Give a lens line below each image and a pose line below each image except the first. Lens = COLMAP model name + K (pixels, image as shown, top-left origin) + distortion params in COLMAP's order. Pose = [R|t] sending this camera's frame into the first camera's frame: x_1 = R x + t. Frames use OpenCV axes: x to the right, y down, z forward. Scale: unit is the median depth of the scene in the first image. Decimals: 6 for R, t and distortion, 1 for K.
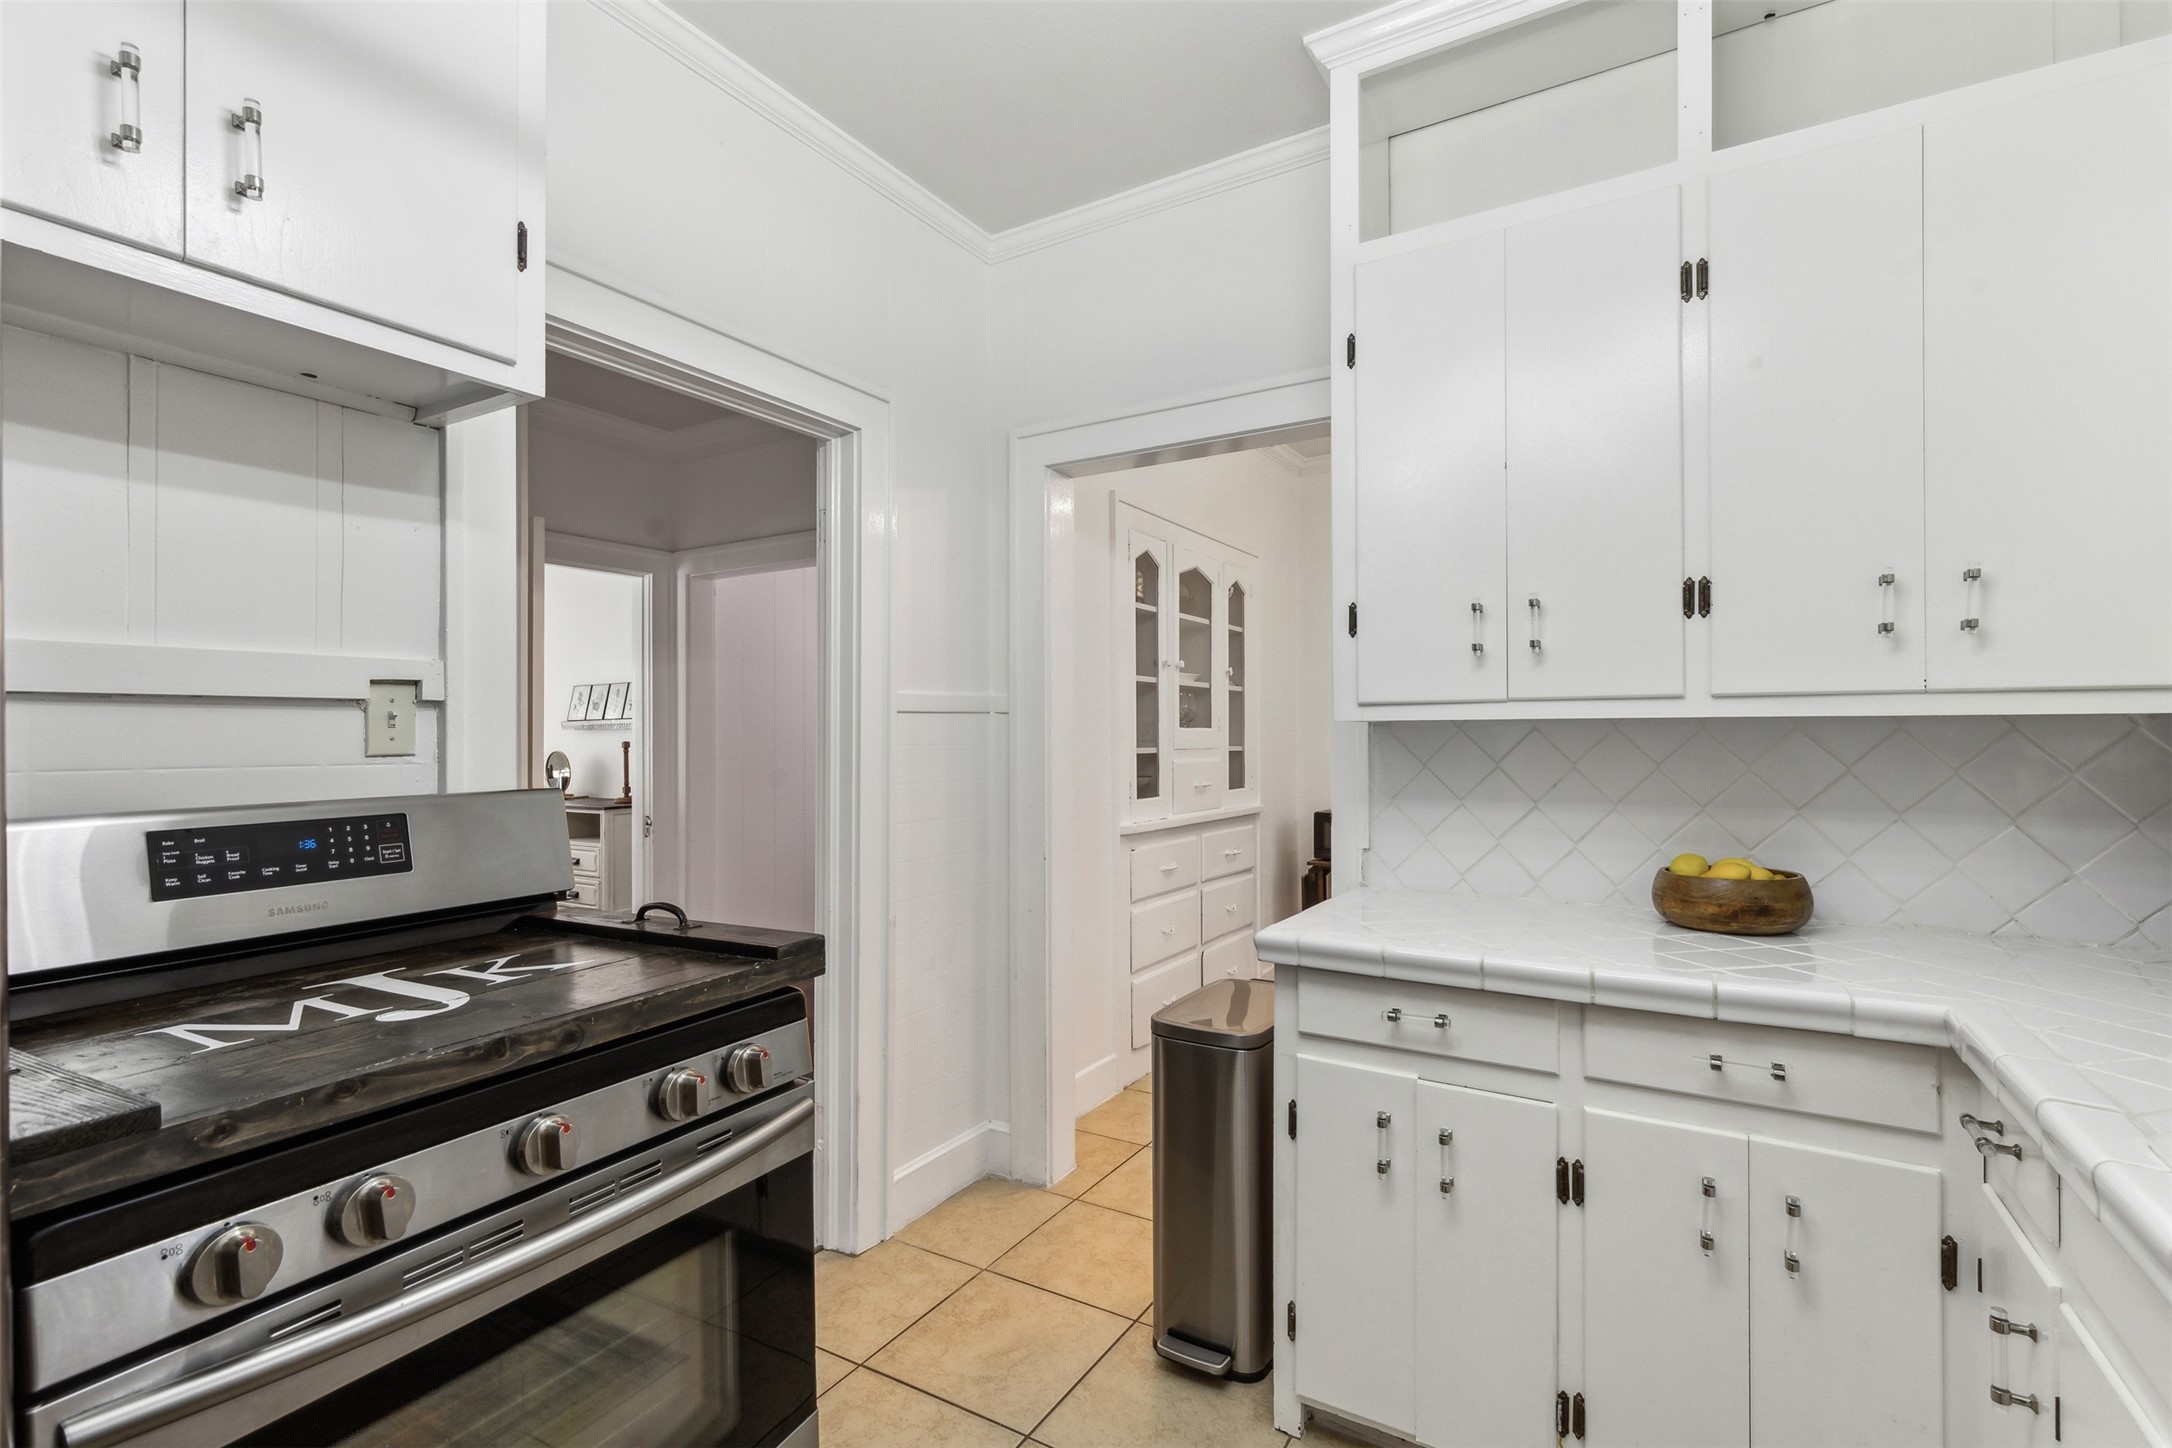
lens RADIAL K [[992.1, 0, 1084.5], [0, 992.1, 727.8], [0, 0, 1]] dist [0.009305, -0.004904]
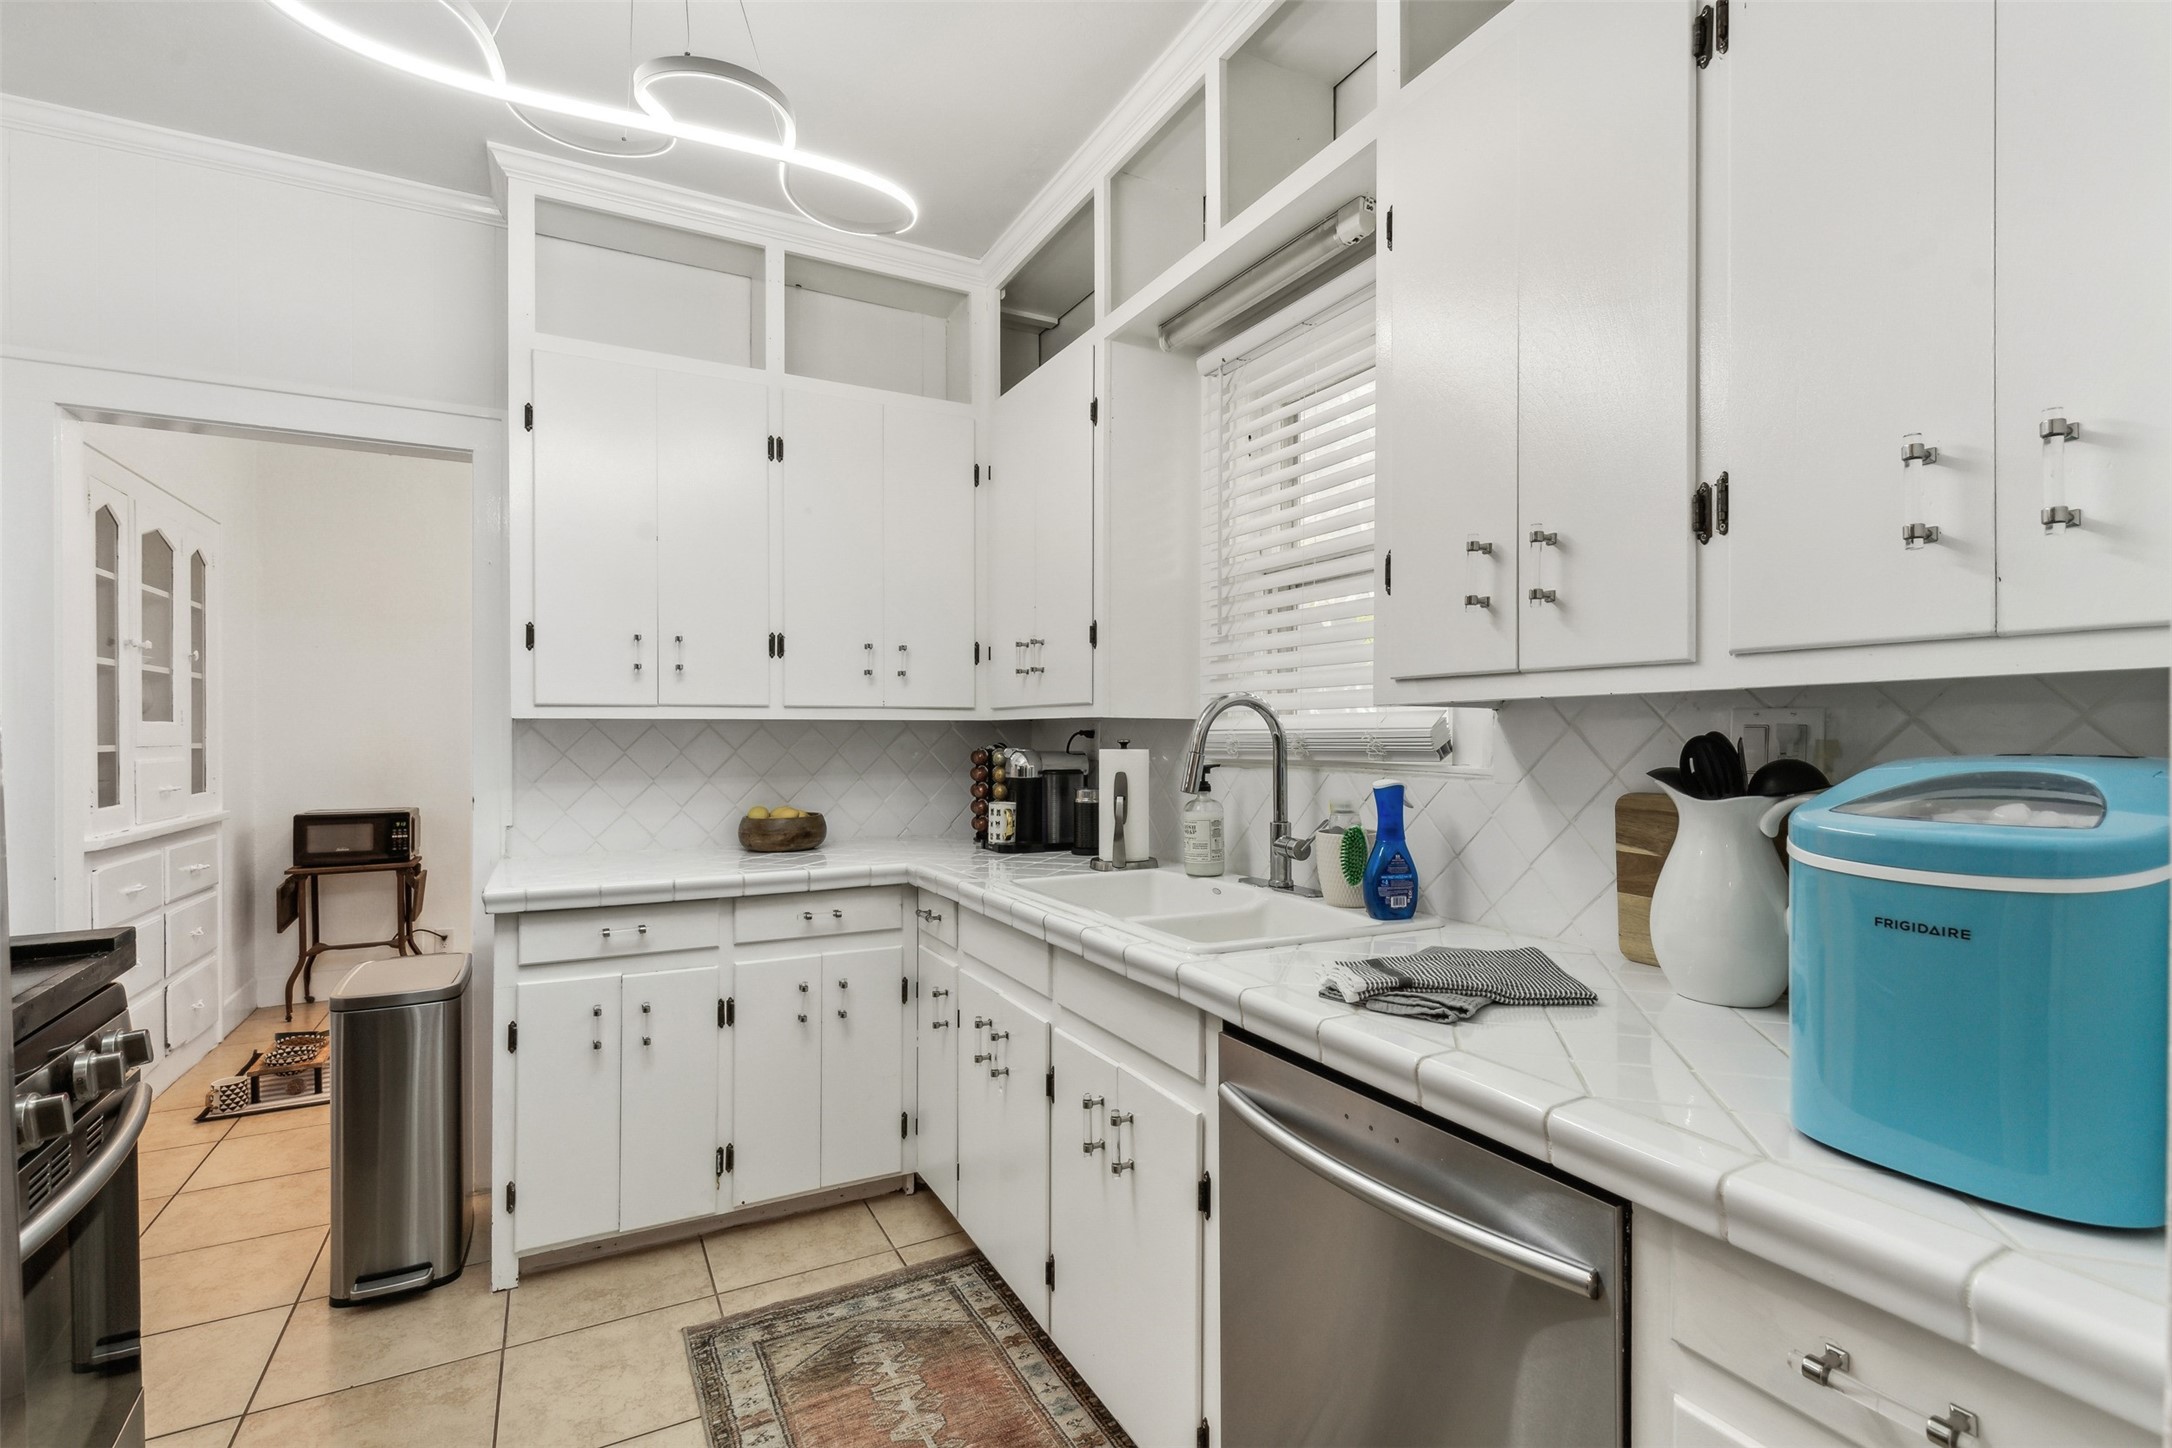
lens RADIAL K [[1005.1, 0, 1095.7], [0, 1005.1, 728.7], [0, 0, 1]] dist [-0.001686, -0.000312]
pose [[0.513537, 0.004698, 0.858055, -0.435712], [-0.007784, 0.999969, -0.000817, 0.001792], [-0.858032, -0.006260, 0.513558, -0.240901]]
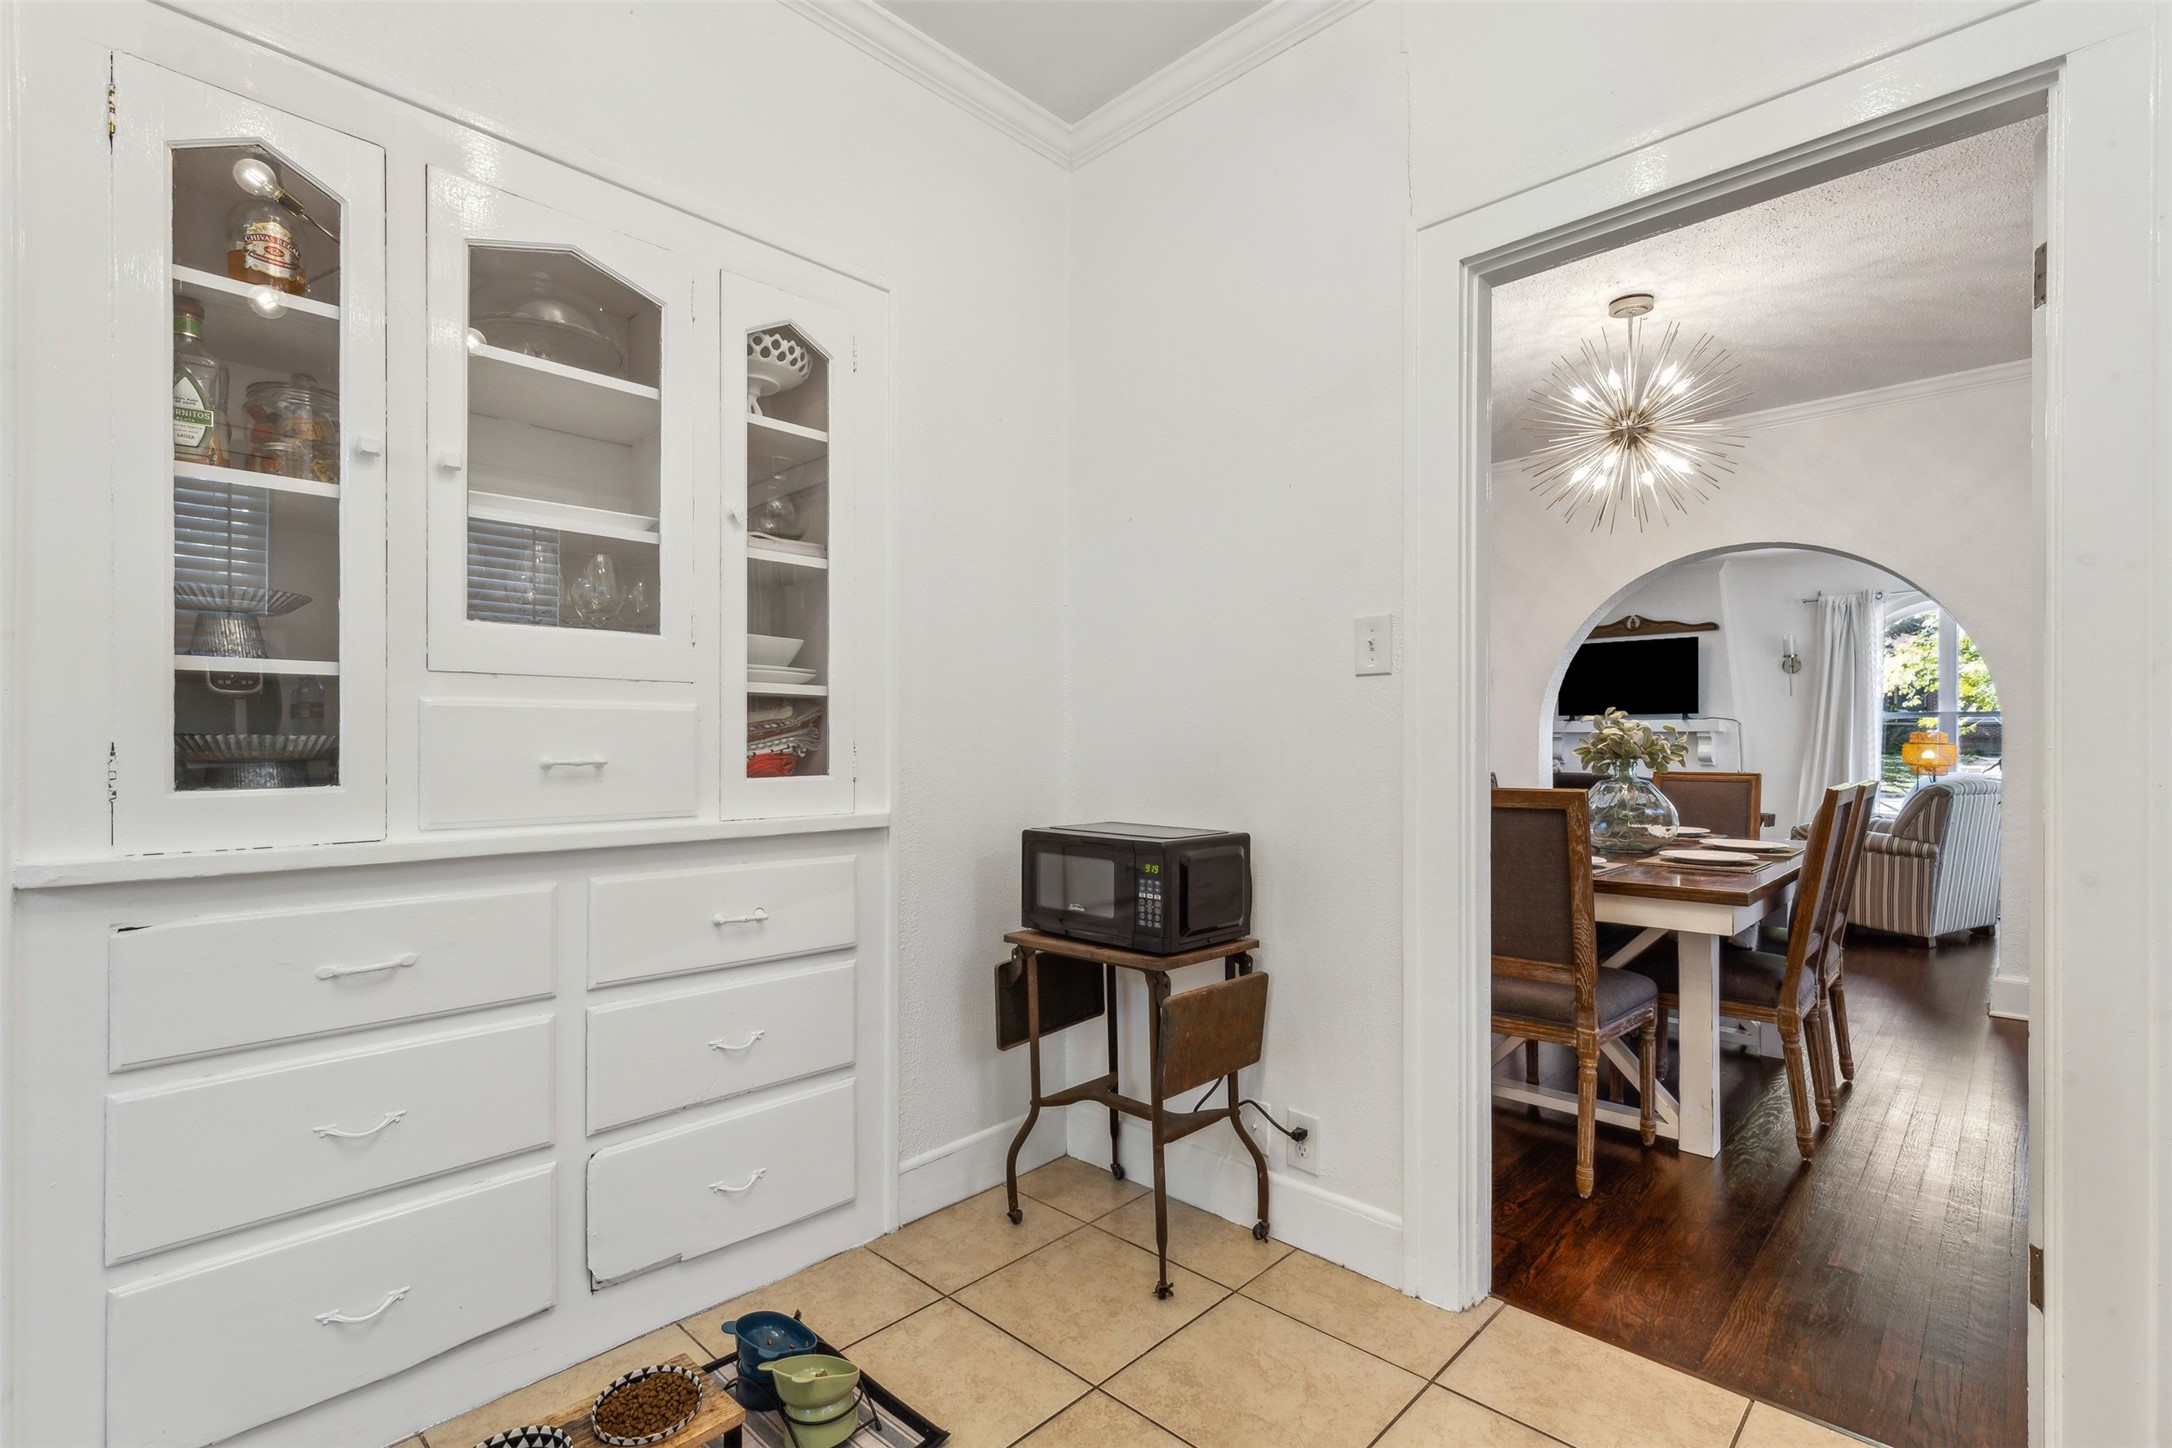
lens RADIAL K [[1005.1, 0, 1095.7], [0, 1005.1, 728.7], [0, 0, 1]] dist [-0.001686, -0.000312]
pose [[0.976368, 0.007200, -0.215995, 0.897953], [-0.005814, 0.999958, 0.007051, 0.081334], [0.216037, -0.005628, 0.976369, 1.317559]]
